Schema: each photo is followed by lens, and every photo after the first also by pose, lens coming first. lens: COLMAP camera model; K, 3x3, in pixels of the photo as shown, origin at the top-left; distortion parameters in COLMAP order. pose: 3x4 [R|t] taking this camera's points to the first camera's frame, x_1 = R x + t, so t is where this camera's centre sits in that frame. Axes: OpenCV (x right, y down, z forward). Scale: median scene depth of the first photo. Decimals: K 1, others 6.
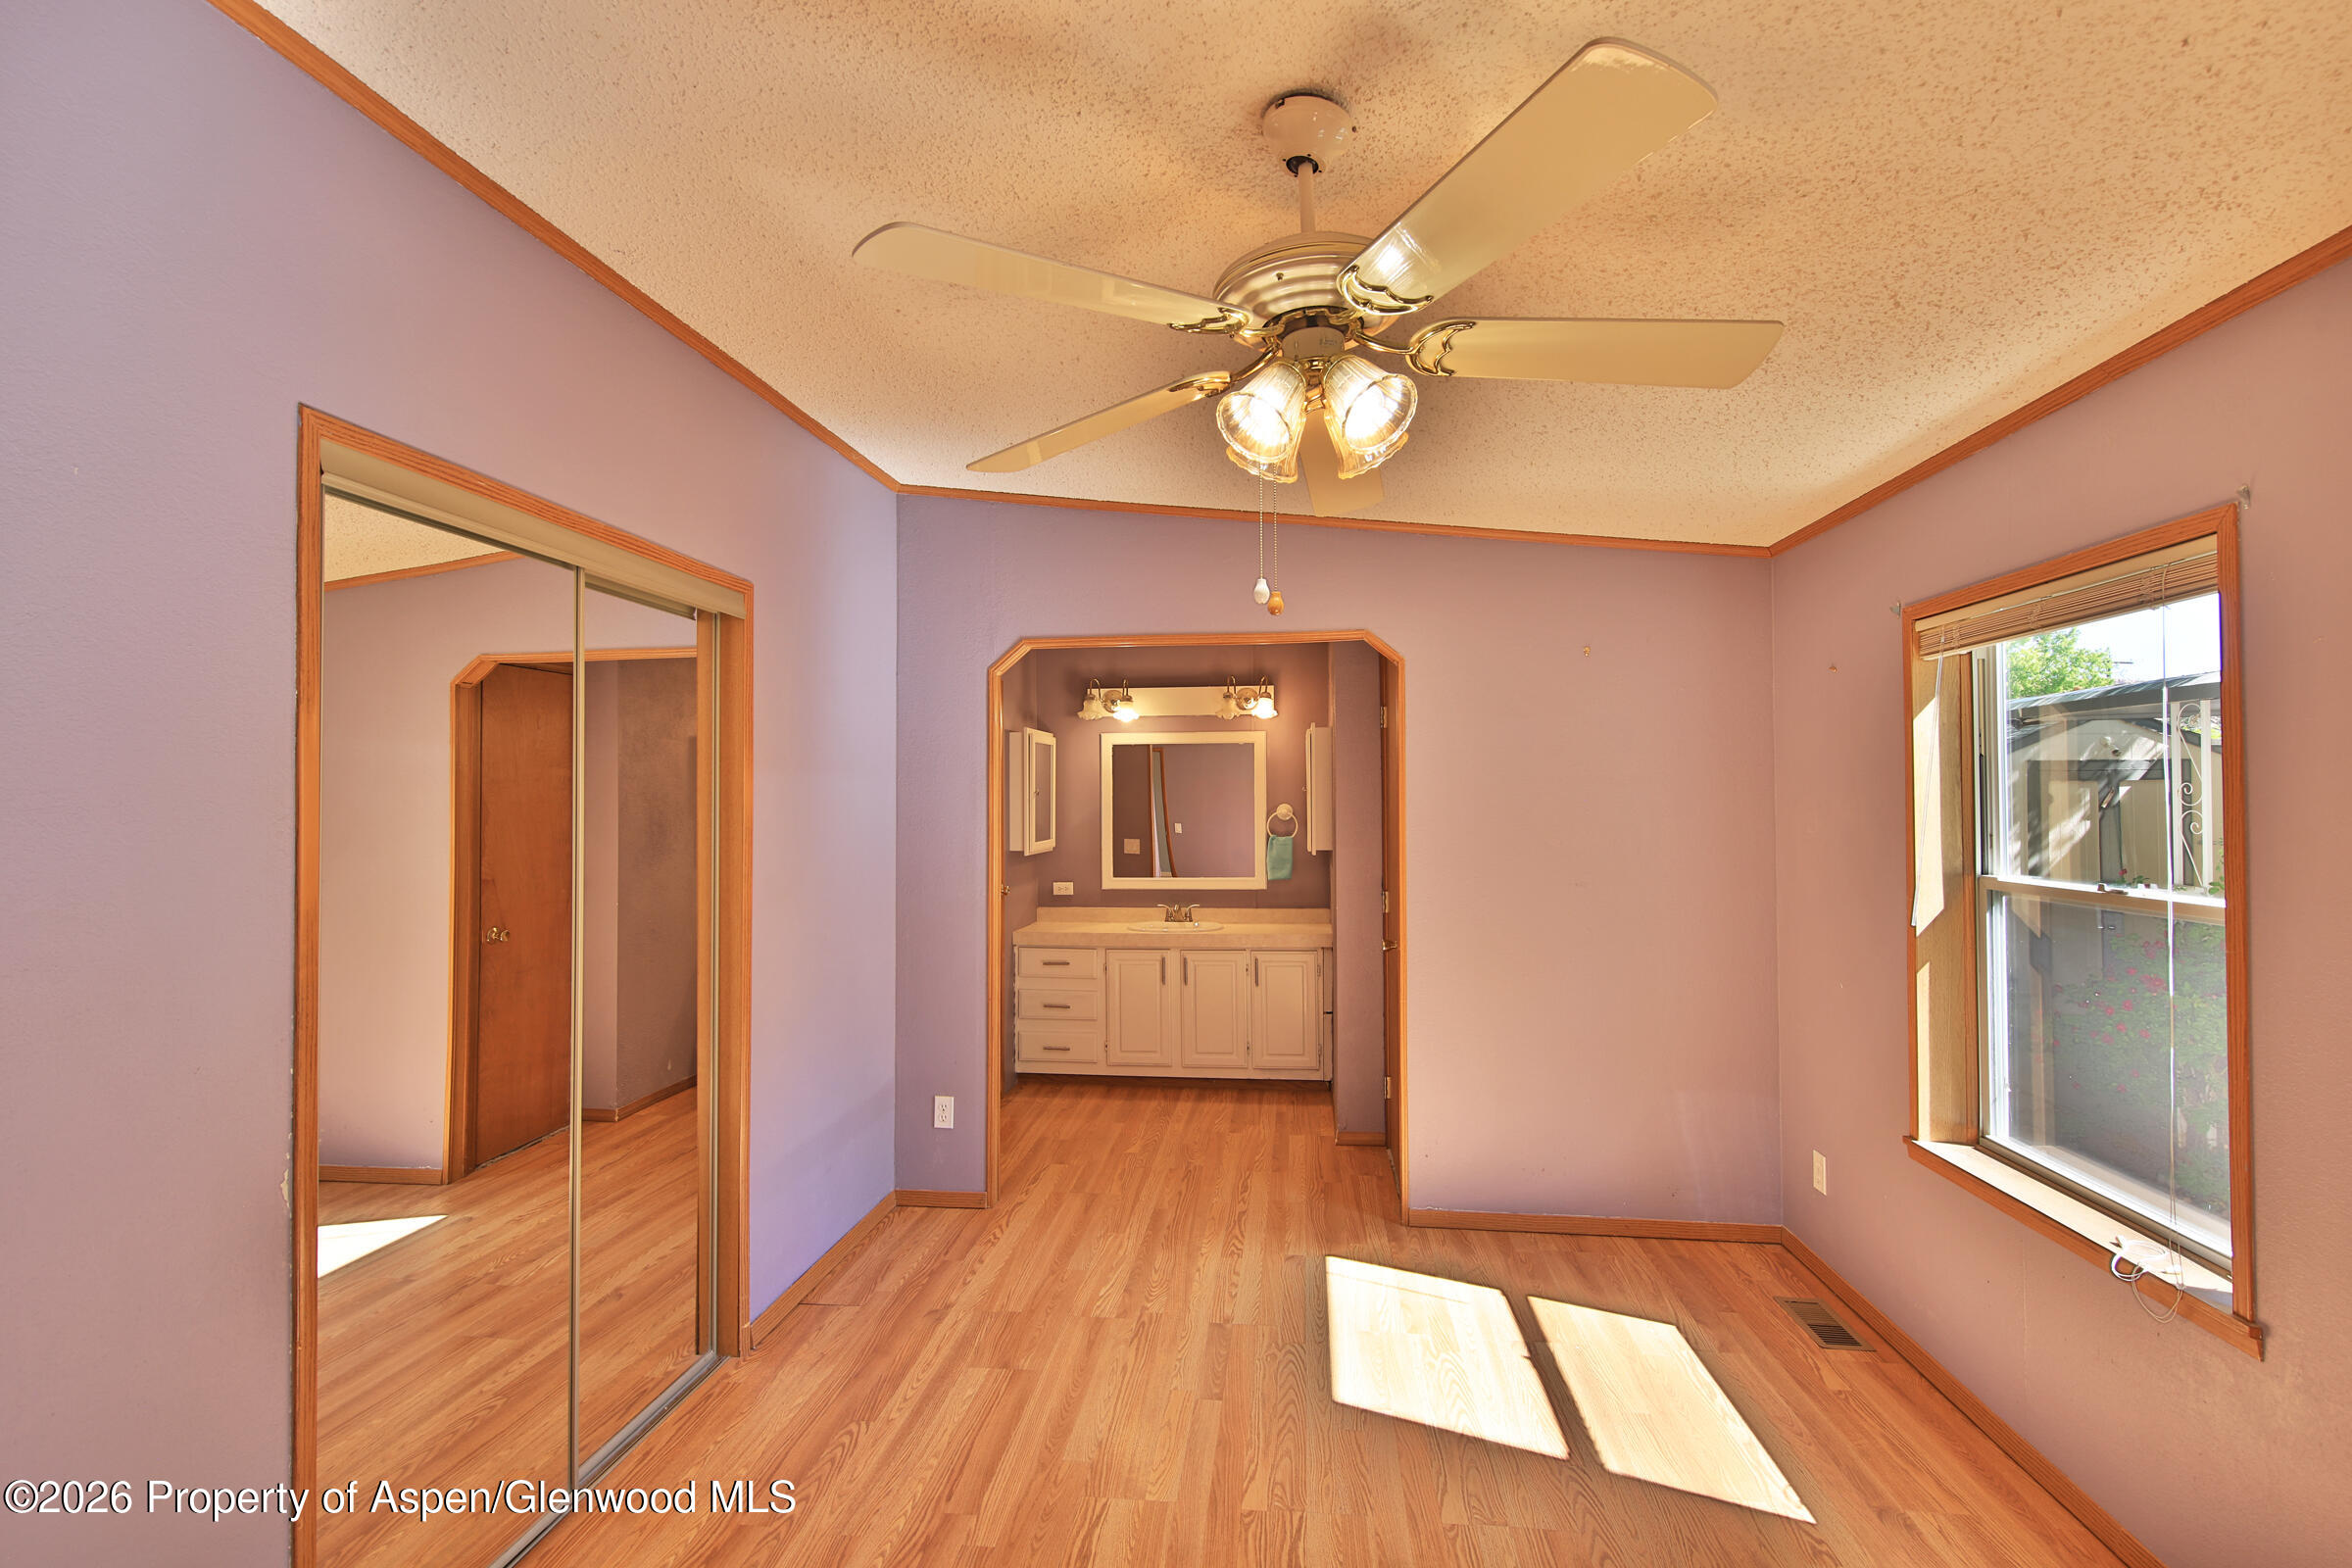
lens RADIAL K [[1055.0, 0, 1172.3], [0, 1055.0, 780.0], [0, 0, 1]] dist [0.015131, -0.003444]
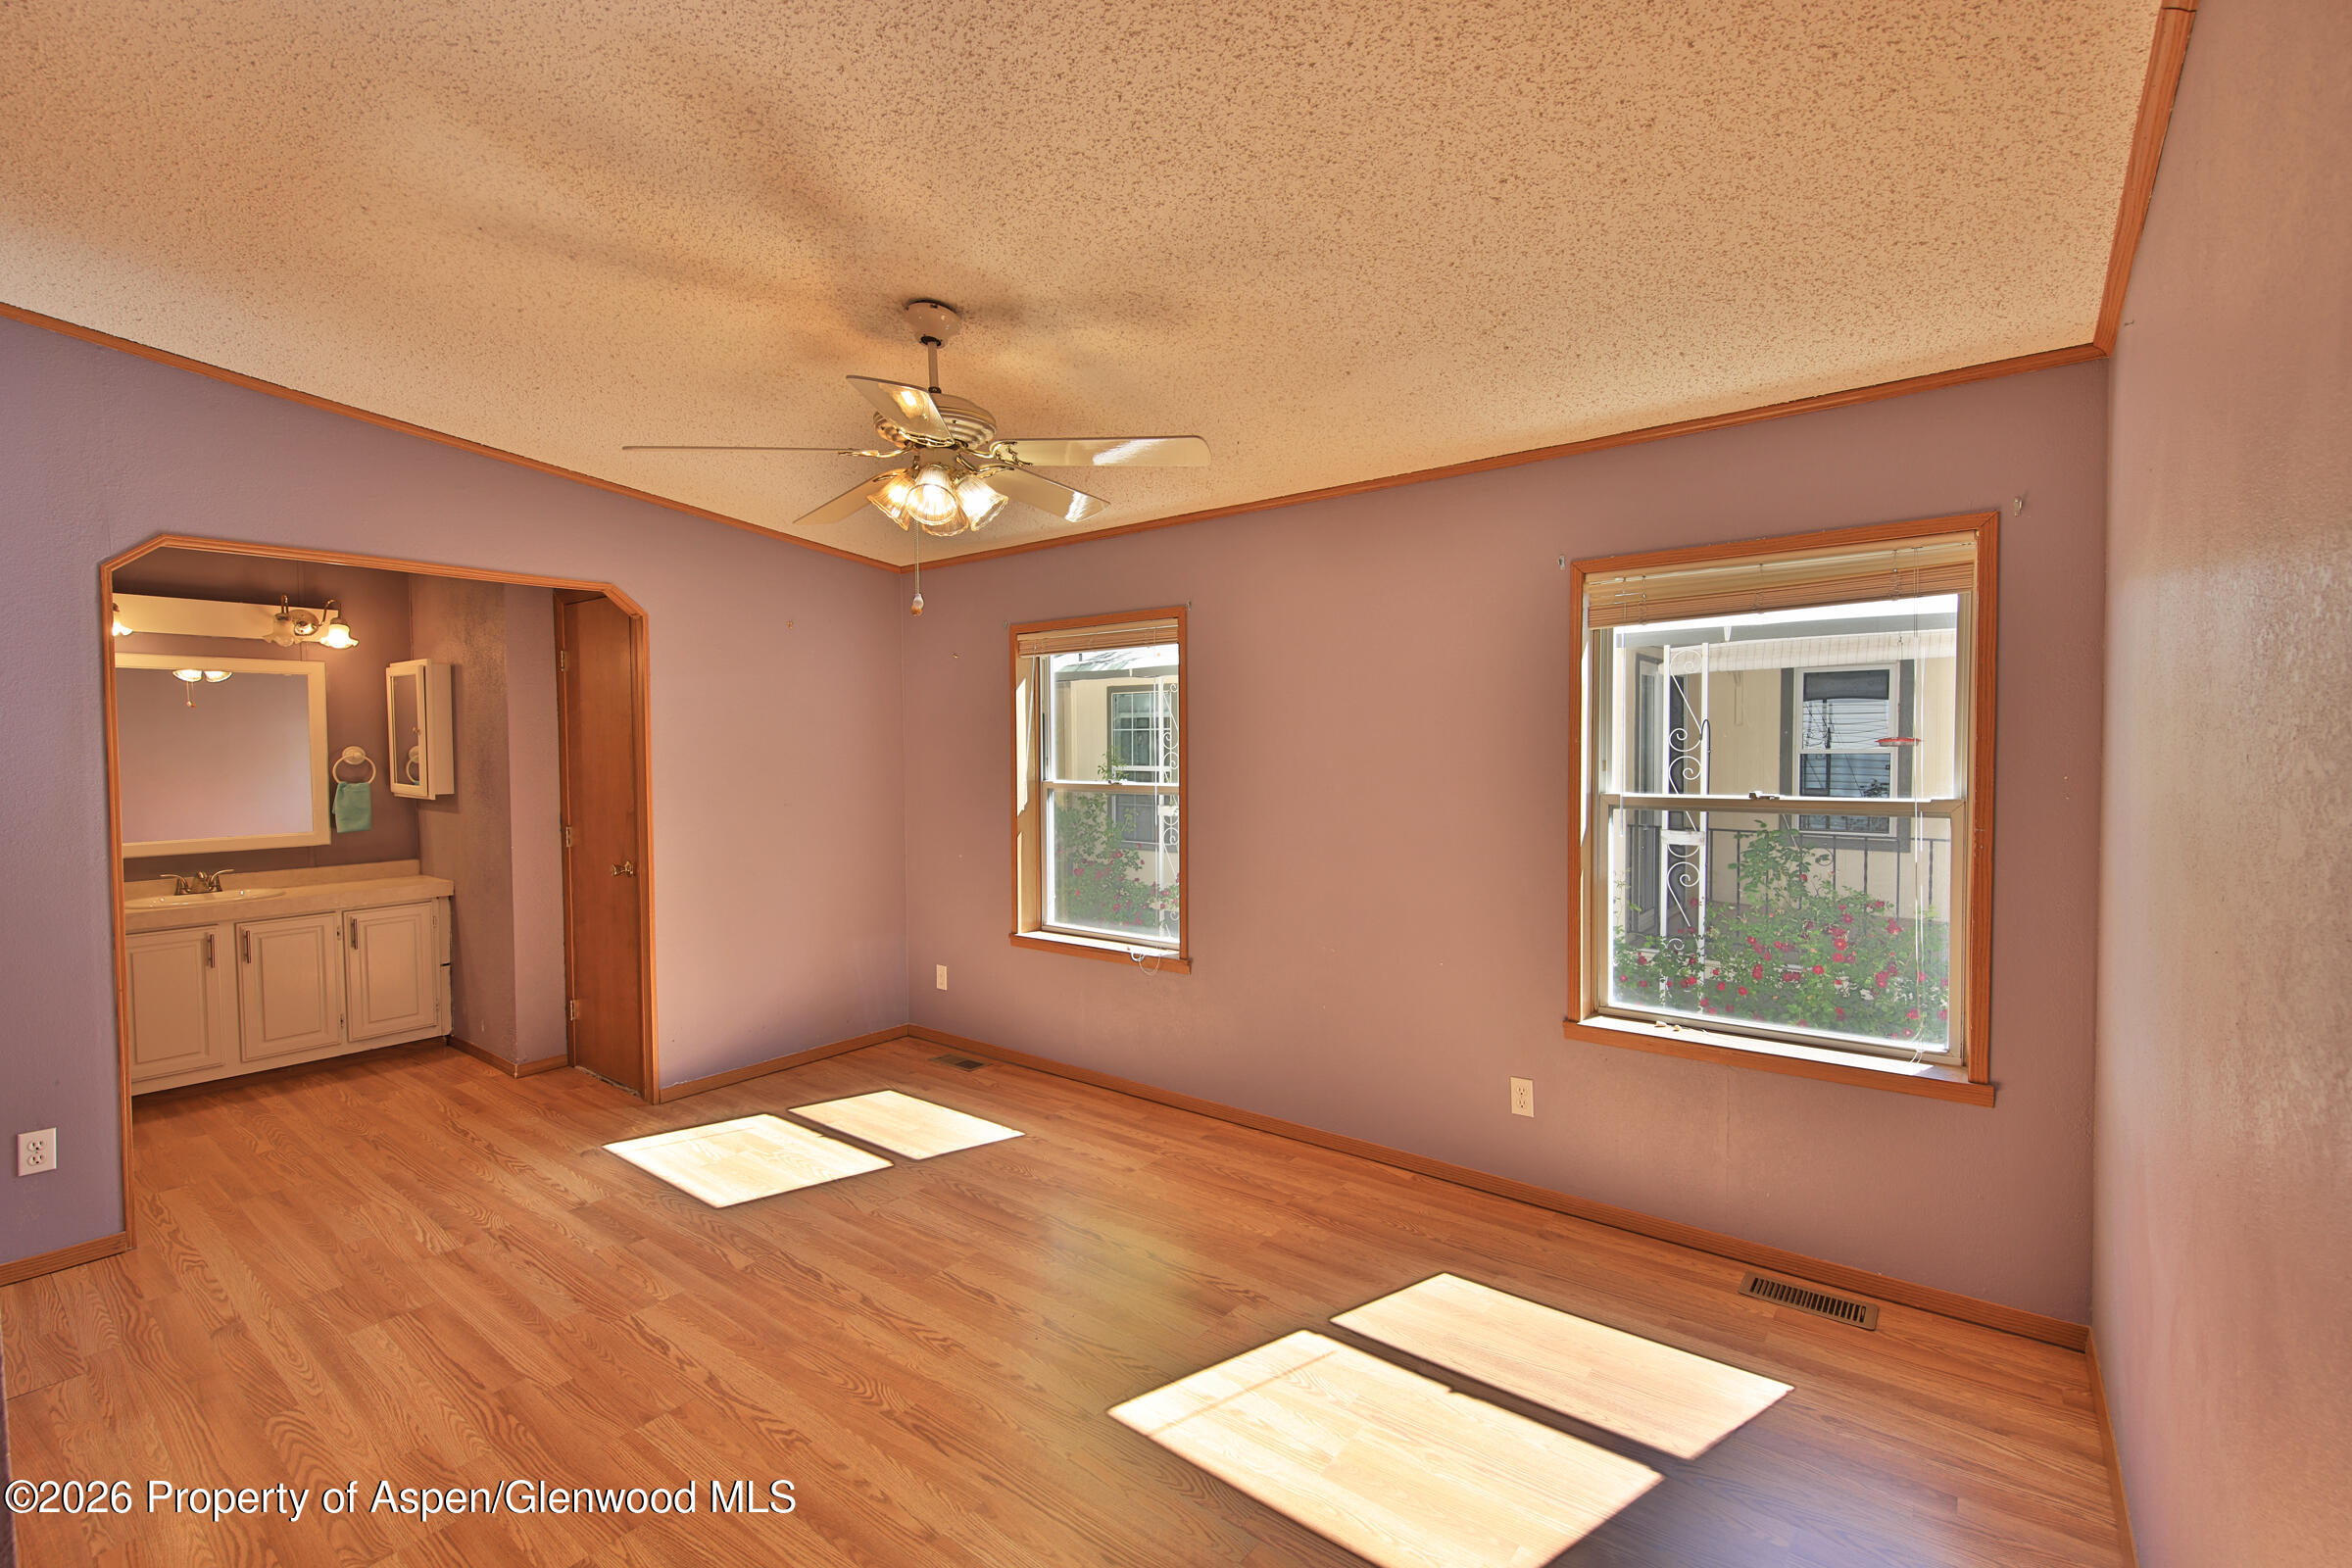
lens RADIAL K [[1055.0, 0, 1175.6], [0, 1055.0, 781.8], [0, 0, 1]] dist [0.015131, -0.003444]
pose [[0.518611, -0.028367, 0.854539, -0.457110], [-0.012262, 0.999100, 0.040608, 0.011792], [-0.854922, -0.031538, 0.517797, -0.078500]]
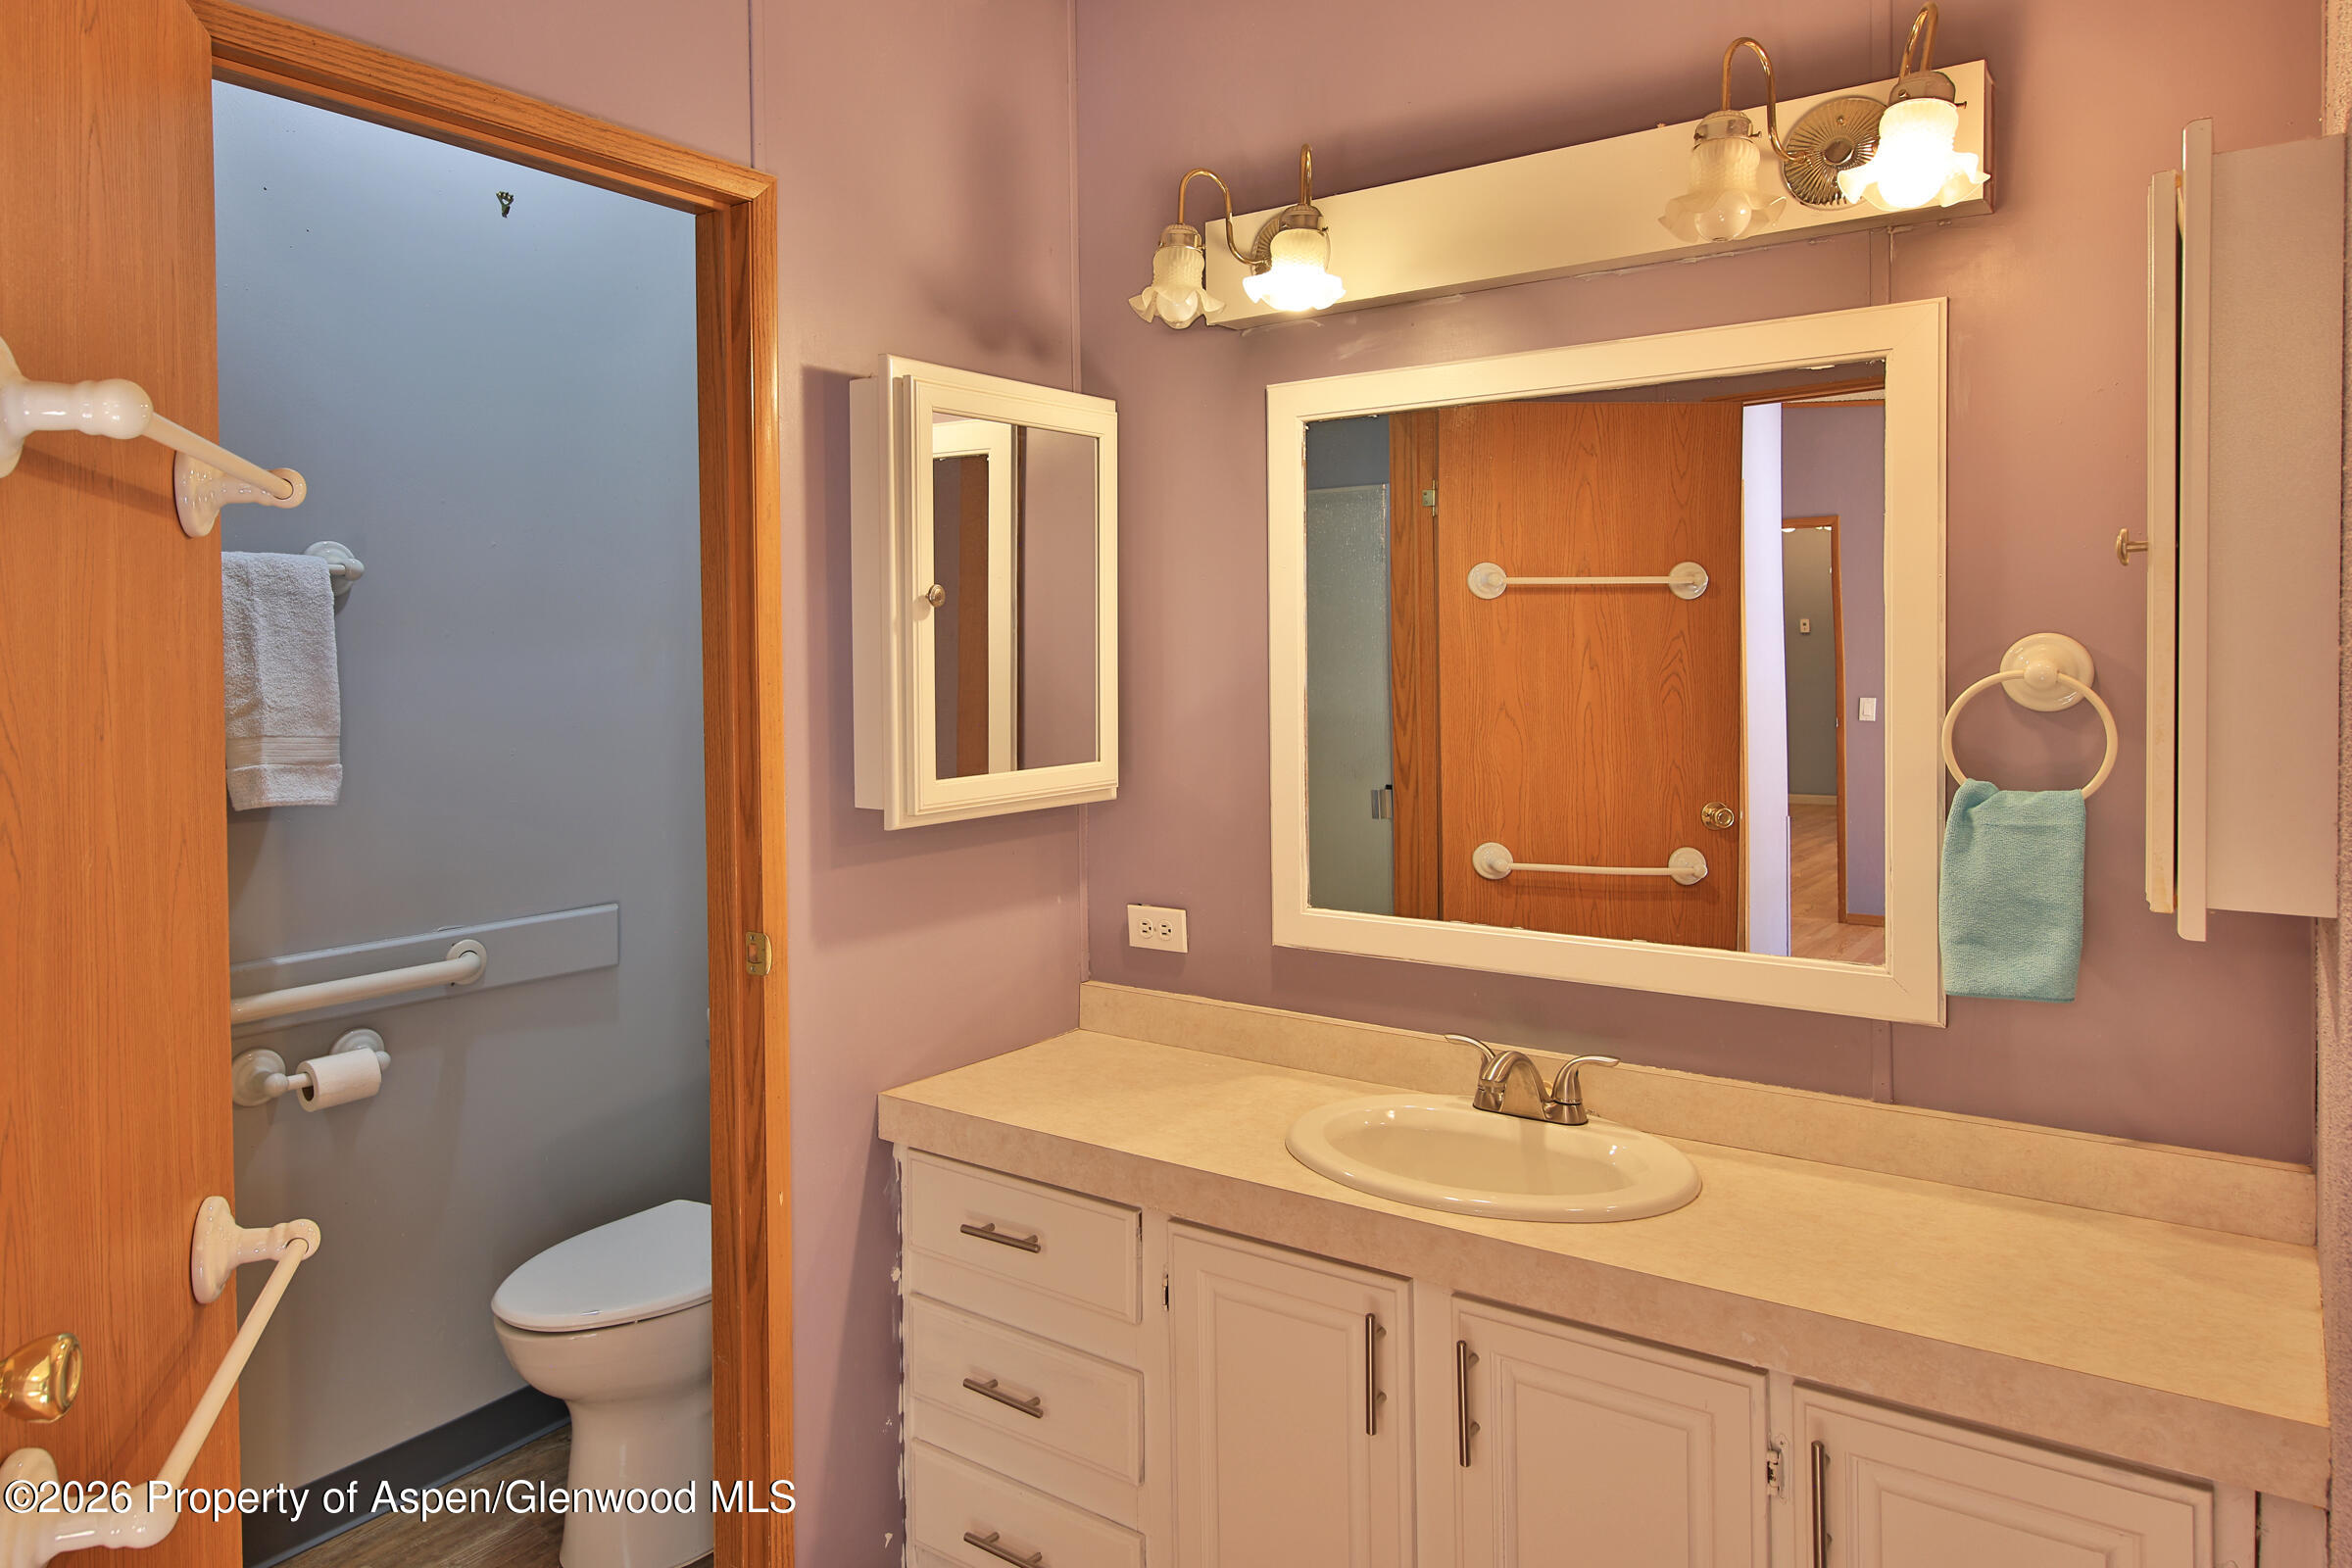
lens RADIAL K [[1469.9, 0, 1108.7], [0, 1469.9, 660.6], [0, 0, 1]] dist [-0.002749, -0.000346]
pose [[0.856787, -0.000784, -0.515669, 0.149107], [0.015936, 0.999561, 0.024959, 0.028463], [0.515424, -0.029602, 0.856424, 1.006308]]
